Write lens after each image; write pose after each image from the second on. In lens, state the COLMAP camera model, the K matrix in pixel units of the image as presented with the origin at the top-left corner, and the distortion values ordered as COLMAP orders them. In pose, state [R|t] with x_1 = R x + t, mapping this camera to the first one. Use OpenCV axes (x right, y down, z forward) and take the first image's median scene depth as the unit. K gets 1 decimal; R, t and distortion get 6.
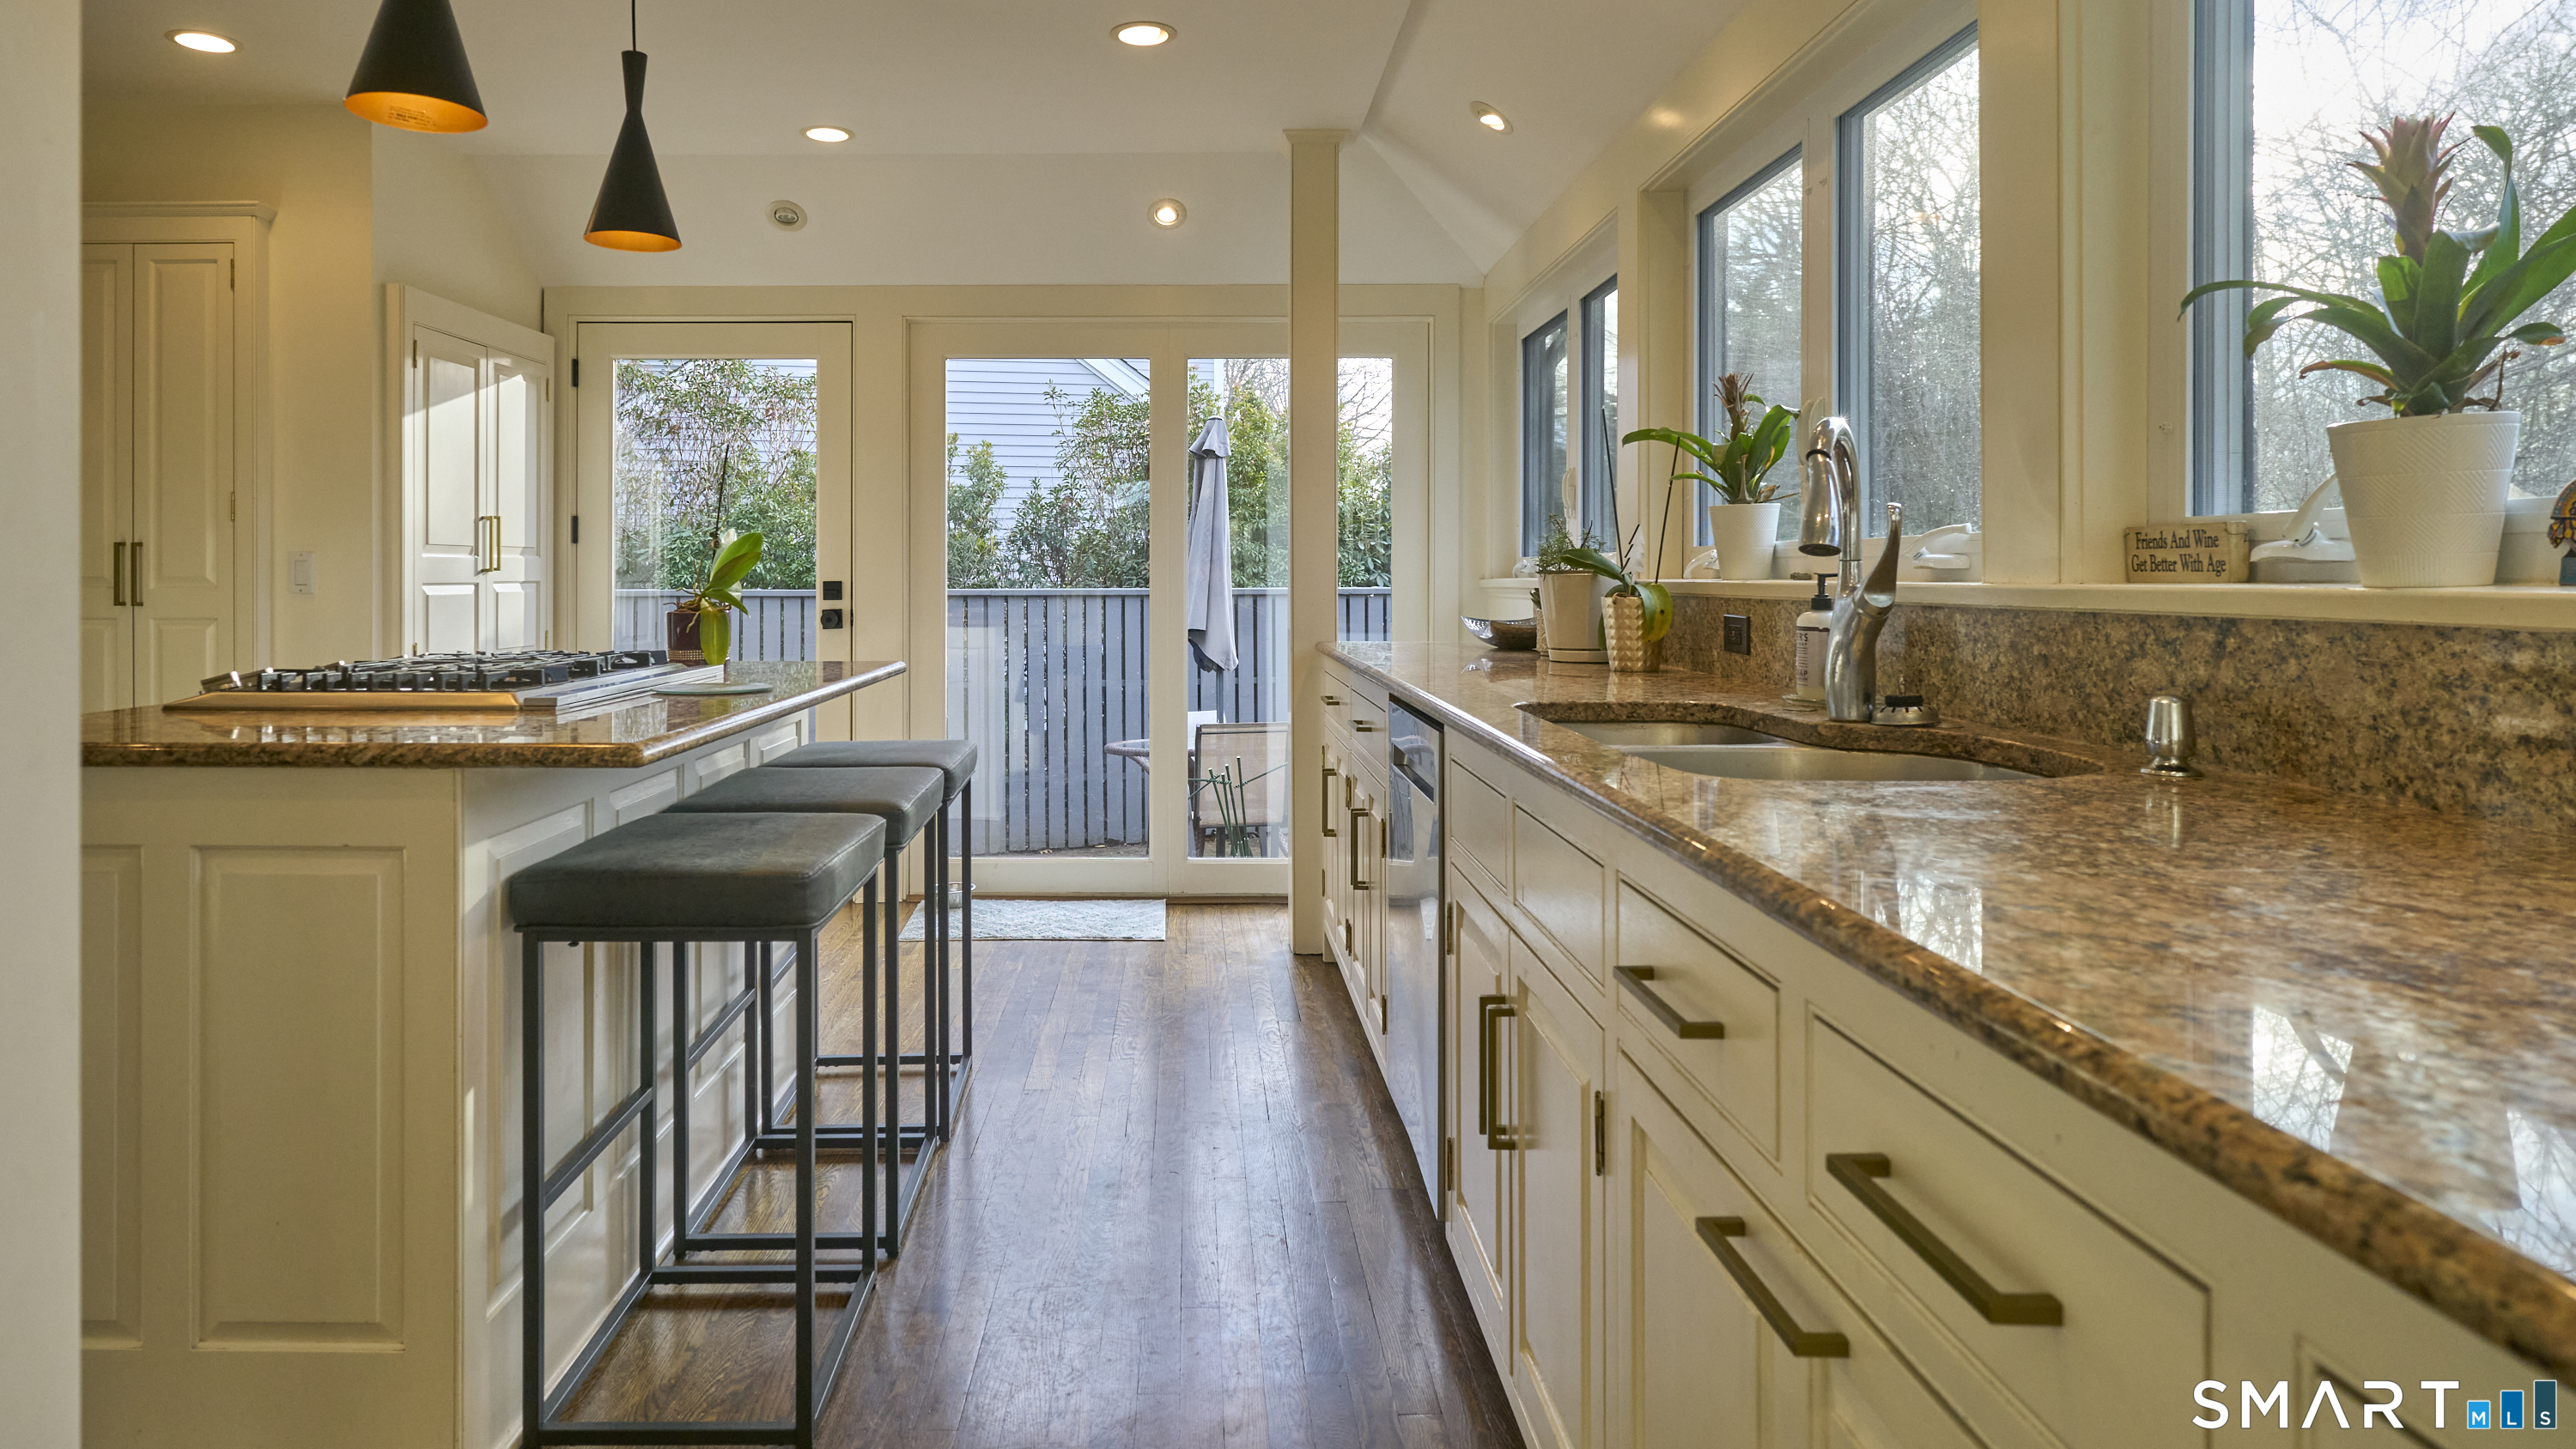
lens RADIAL K [[1305.7, 0, 1281.9], [0, 1305.7, 655.6], [0, 0, 1]] dist [0.000727, 0.000442]
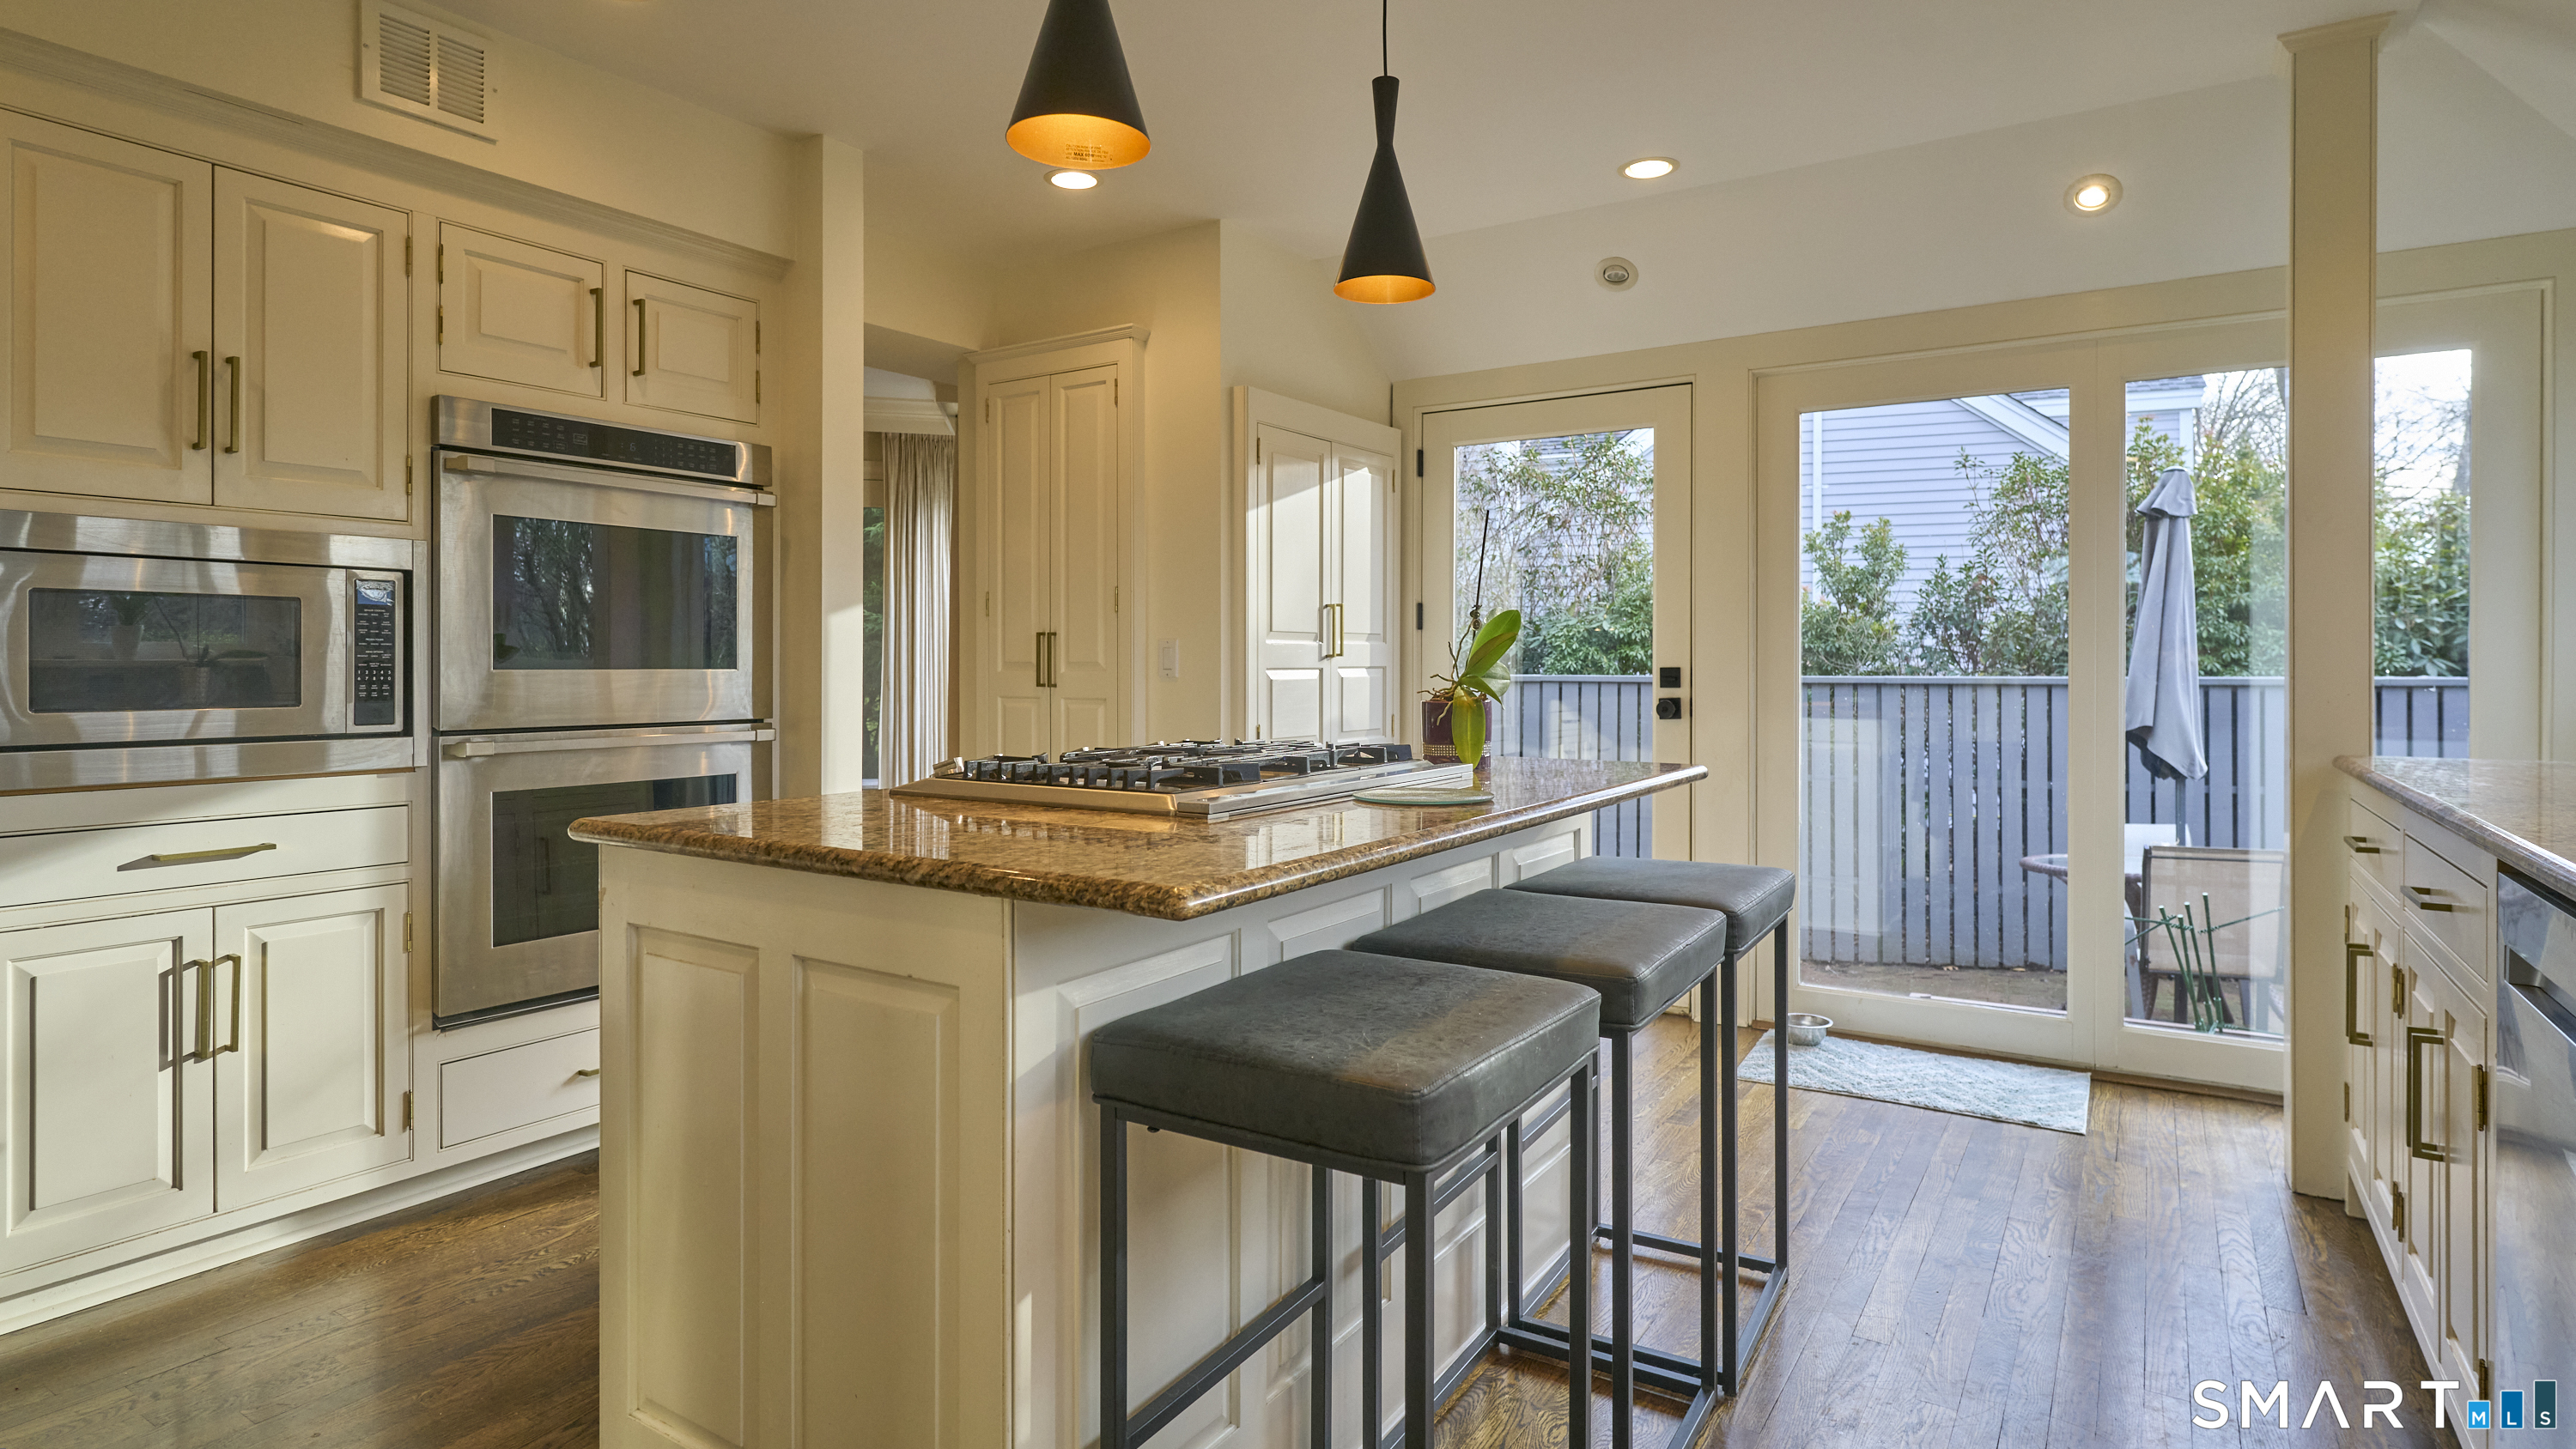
lens RADIAL K [[1309.9, 0, 1324.7], [0, 1309.9, 668.1], [0, 0, 1]] dist [-0.000094, -0.000910]
pose [[0.809437, 0.002180, -0.587203, 0.000195], [-0.035493, 0.998346, -0.045219, -0.007166], [0.586133, 0.057443, 0.808176, 0.129578]]
